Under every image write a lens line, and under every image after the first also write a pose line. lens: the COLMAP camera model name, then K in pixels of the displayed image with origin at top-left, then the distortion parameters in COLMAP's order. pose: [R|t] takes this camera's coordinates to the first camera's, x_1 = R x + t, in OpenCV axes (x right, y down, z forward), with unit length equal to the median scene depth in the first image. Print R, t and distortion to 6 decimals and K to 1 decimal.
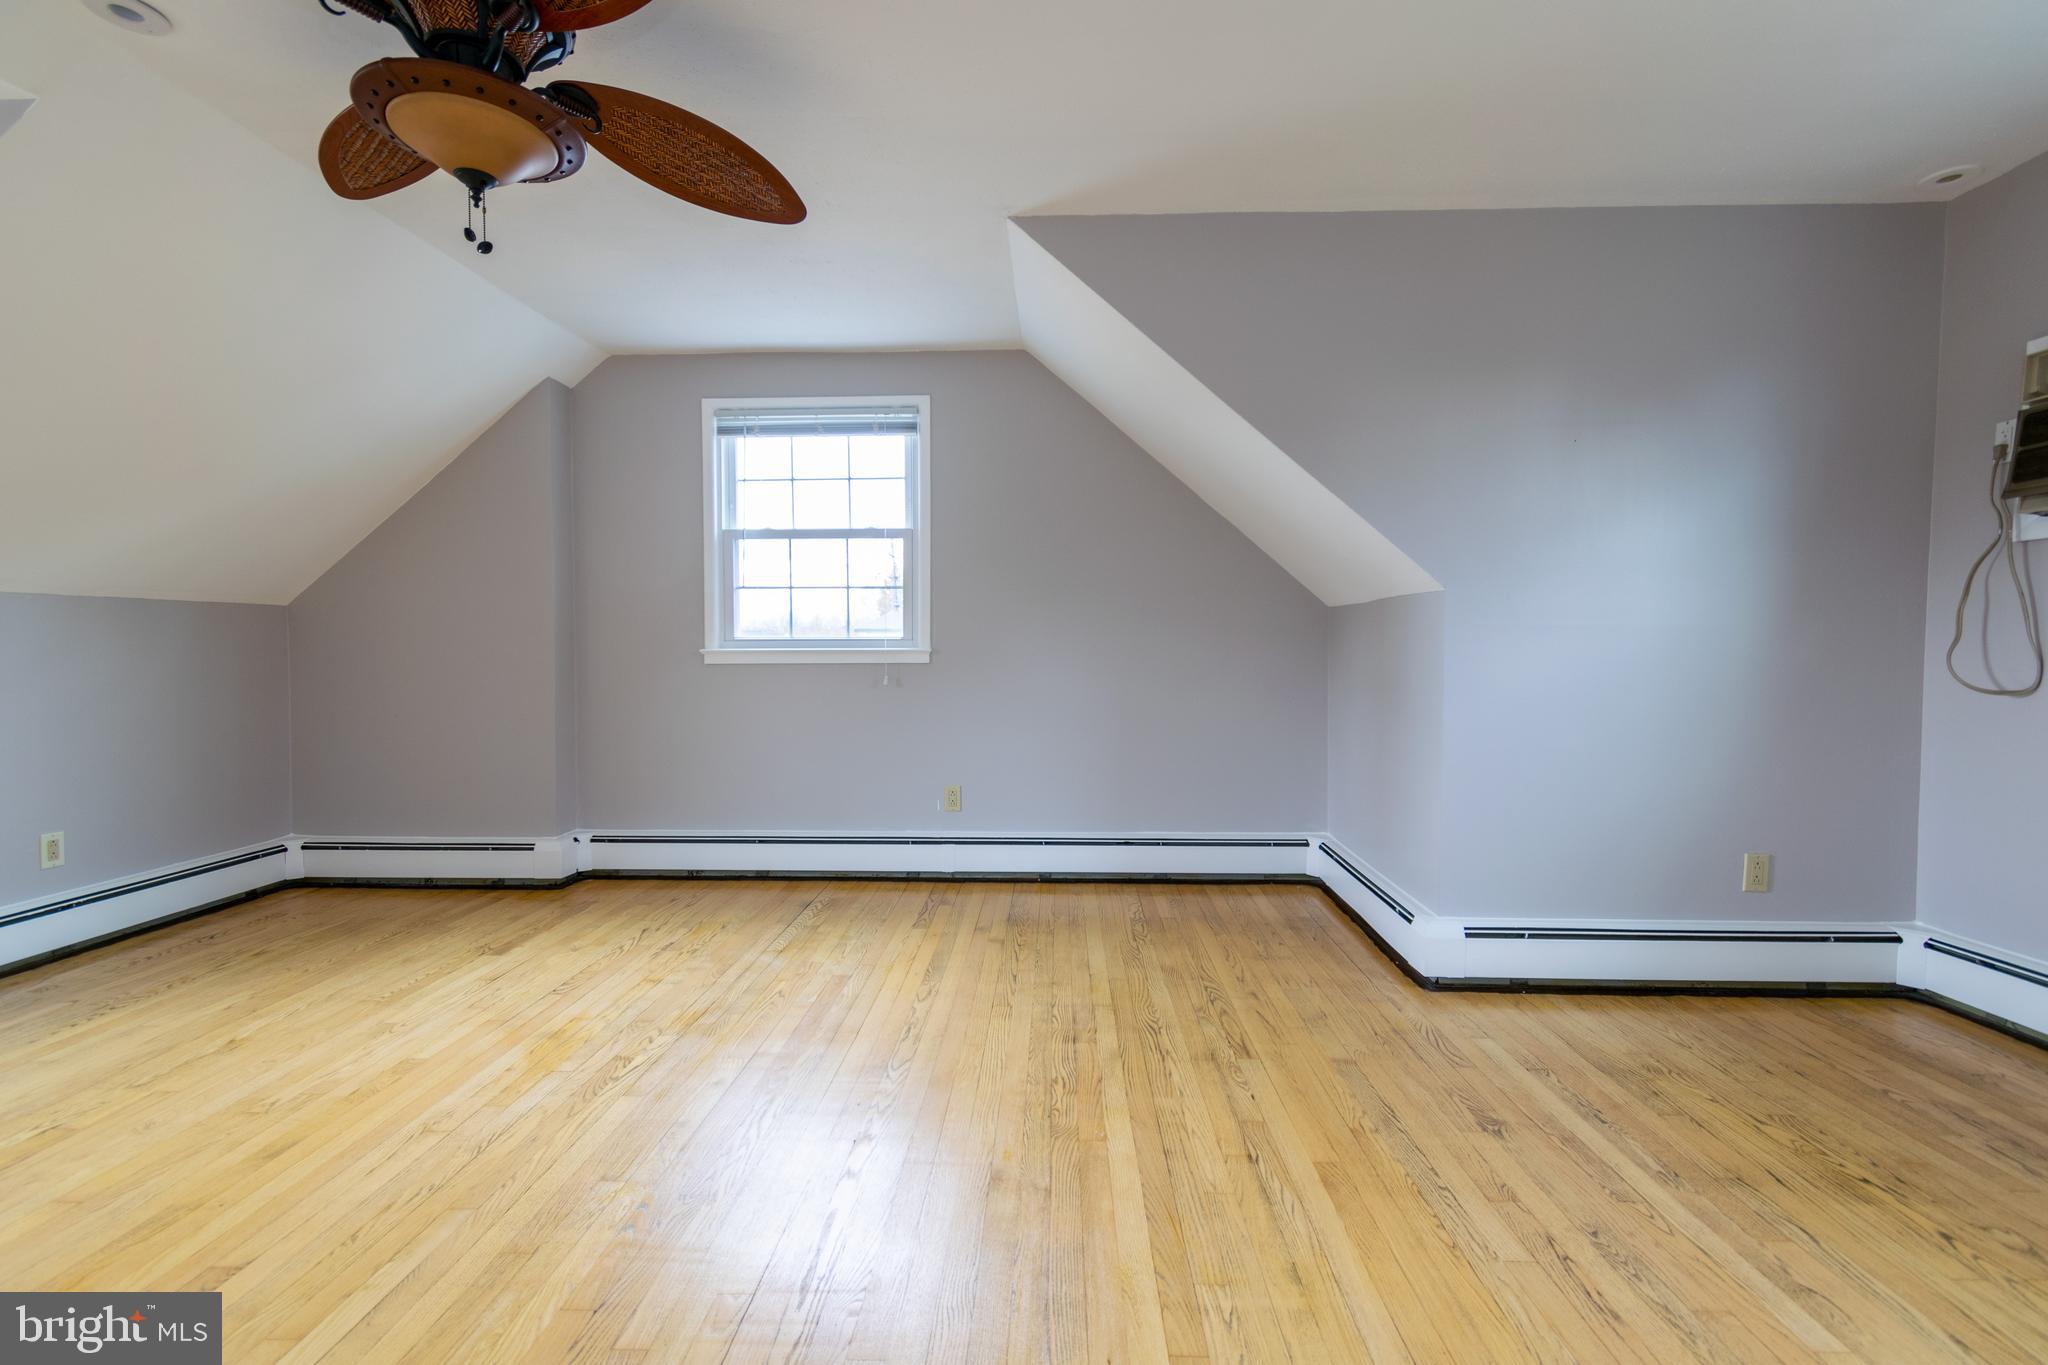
lens RADIAL K [[901.5, 0, 1023.8], [0, 901.5, 682.1], [0, 0, 1]] dist [0.003877, 0.000085]
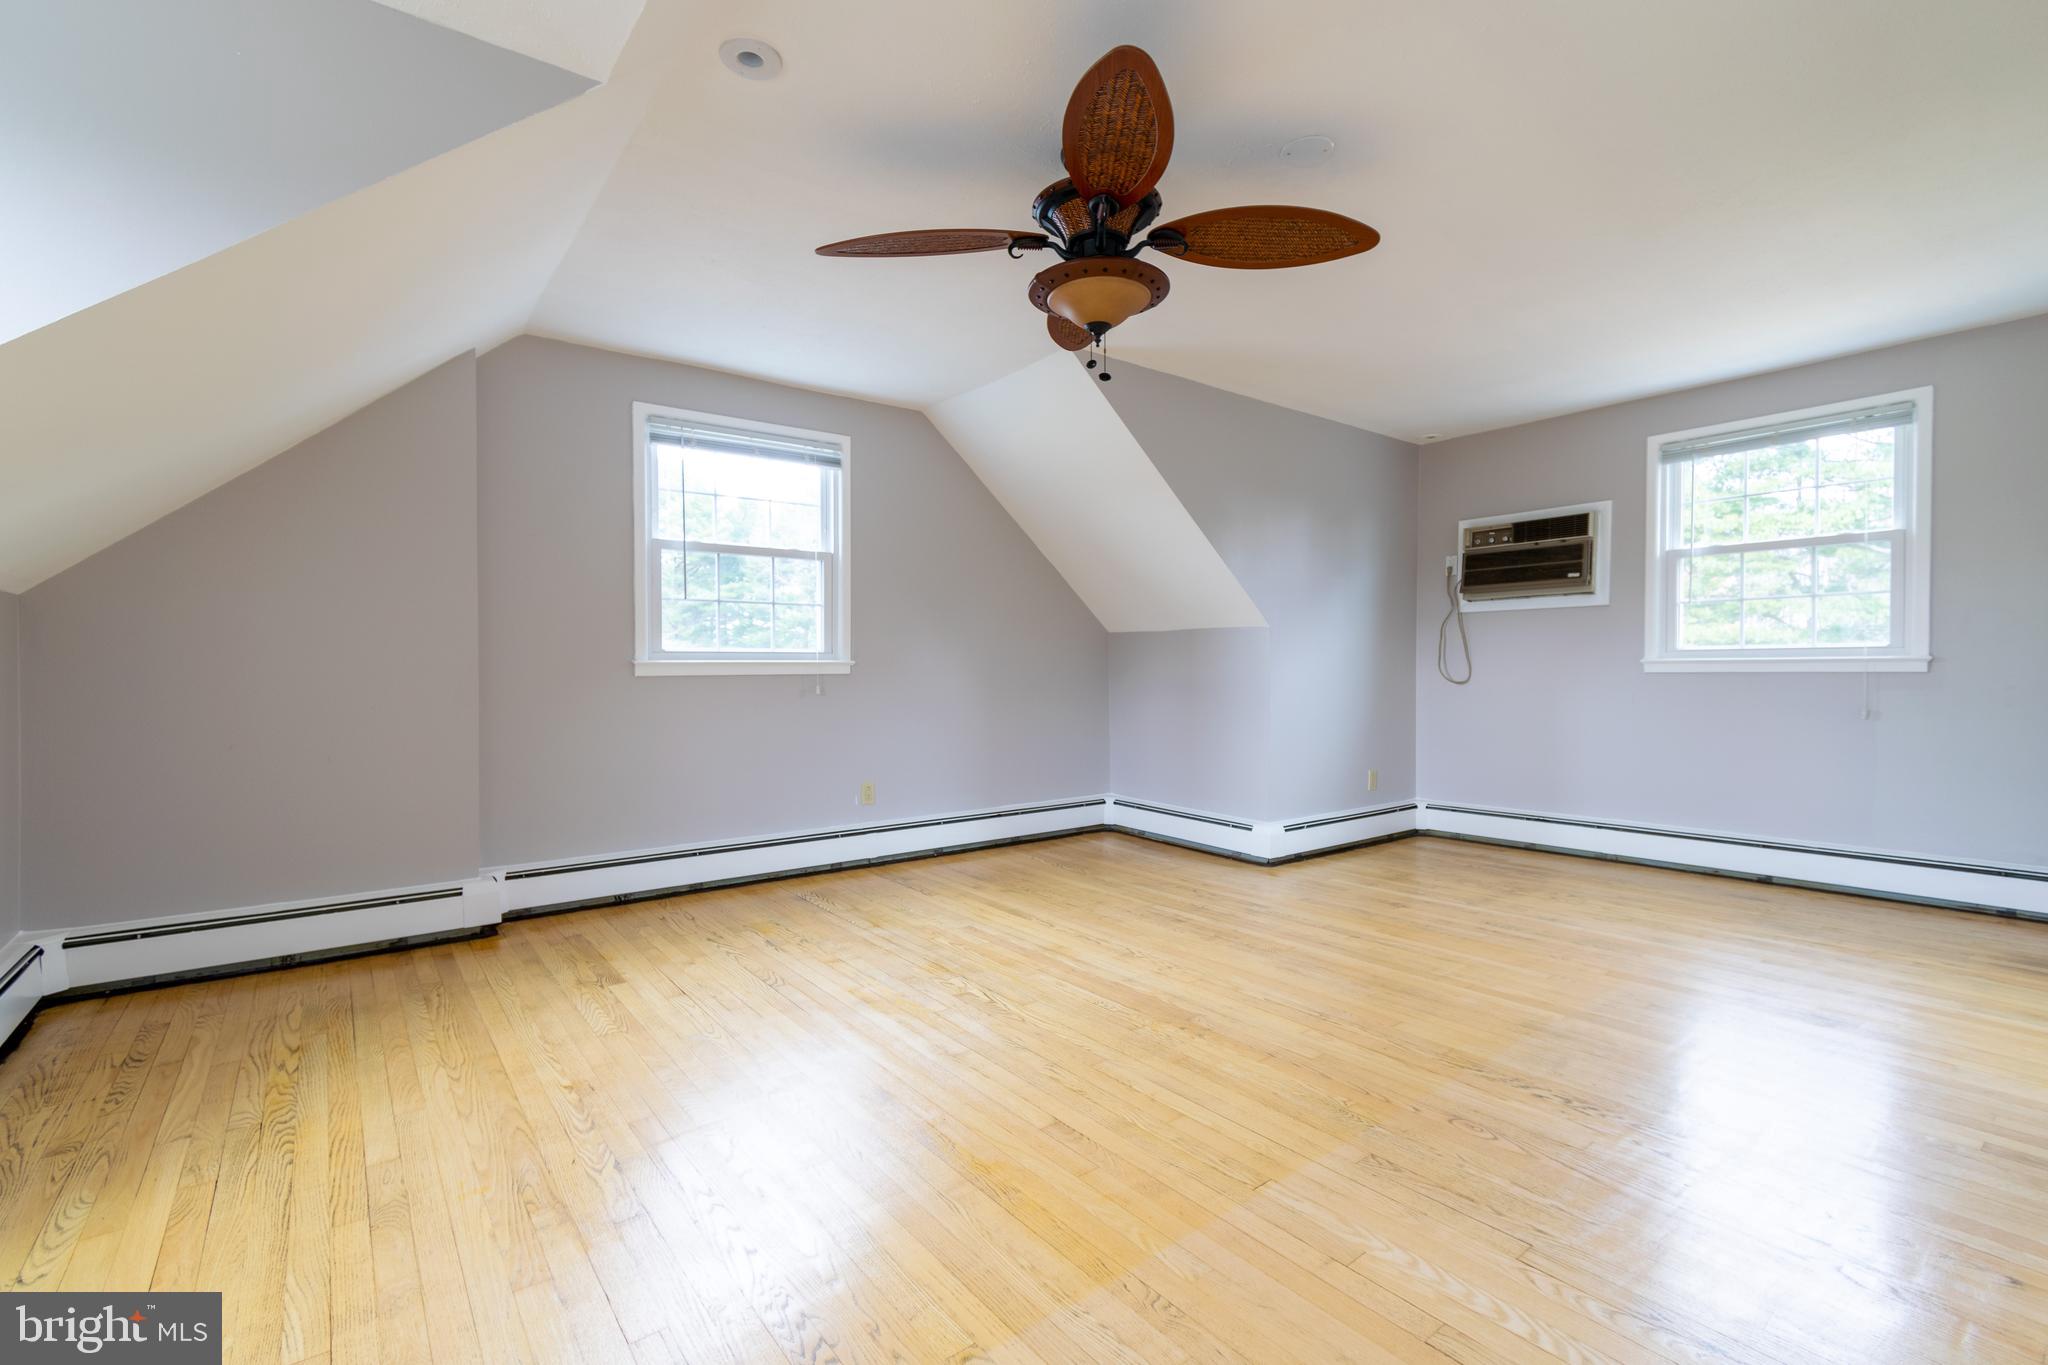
lens RADIAL K [[907.5, 0, 1023.0], [0, 907.5, 679.7], [0, 0, 1]] dist [0.003243, 0.000037]
pose [[0.773416, -0.010544, 0.633811, -0.814042], [0.022269, 0.999696, -0.010543, 0.003471], [-0.633507, 0.022268, 0.773416, -0.009964]]
